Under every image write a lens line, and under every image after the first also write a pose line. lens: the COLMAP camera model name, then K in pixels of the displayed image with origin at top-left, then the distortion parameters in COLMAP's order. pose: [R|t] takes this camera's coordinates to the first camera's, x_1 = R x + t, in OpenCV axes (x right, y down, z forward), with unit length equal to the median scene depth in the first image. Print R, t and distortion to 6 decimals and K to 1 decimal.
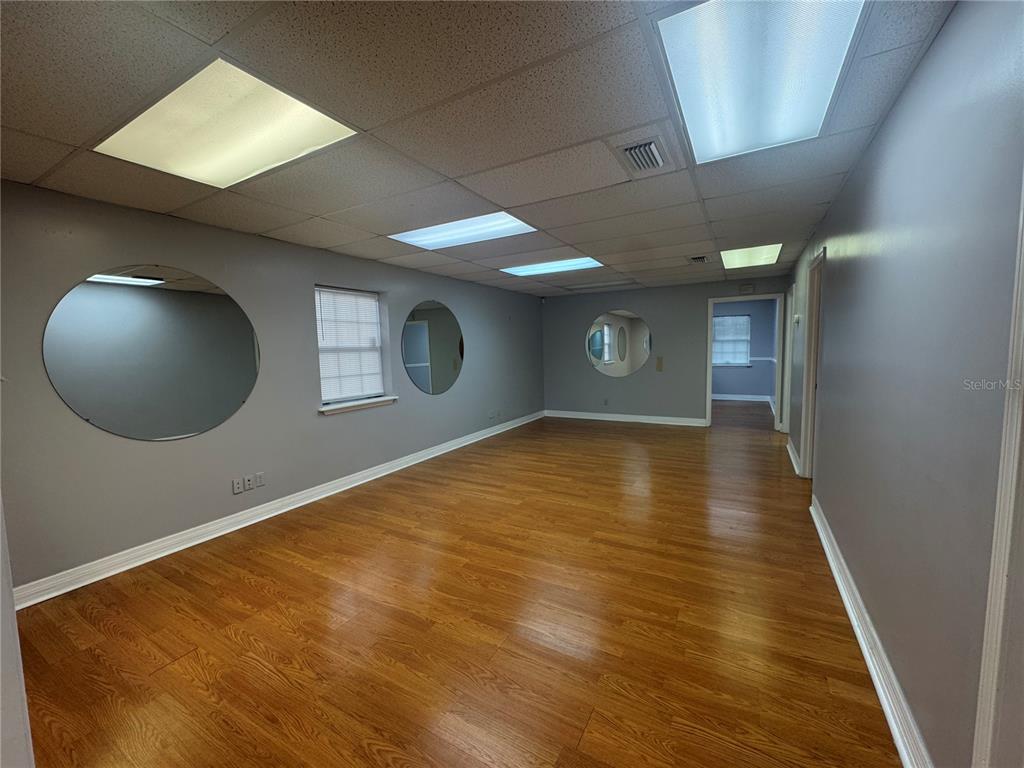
lens RADIAL K [[409.9, 0, 512.1], [0, 409.9, 382.8], [0, 0, 1]] dist [-0.001970, -0.000645]
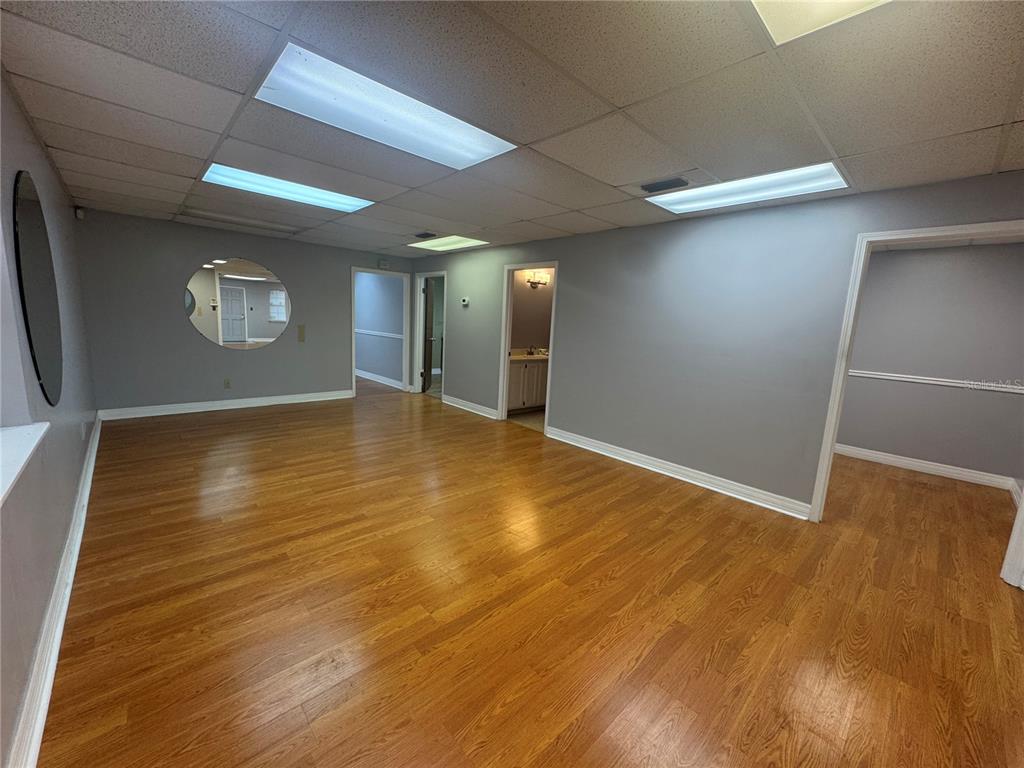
lens RADIAL K [[409.9, 0, 510.2], [0, 409.9, 385.0], [0, 0, 1]] dist [-0.001970, -0.000645]
pose [[0.291994, -0.109438, 0.950138, -0.791089], [0.021375, 0.993930, 0.107914, -0.049637], [-0.956181, -0.011201, 0.292561, 0.756276]]
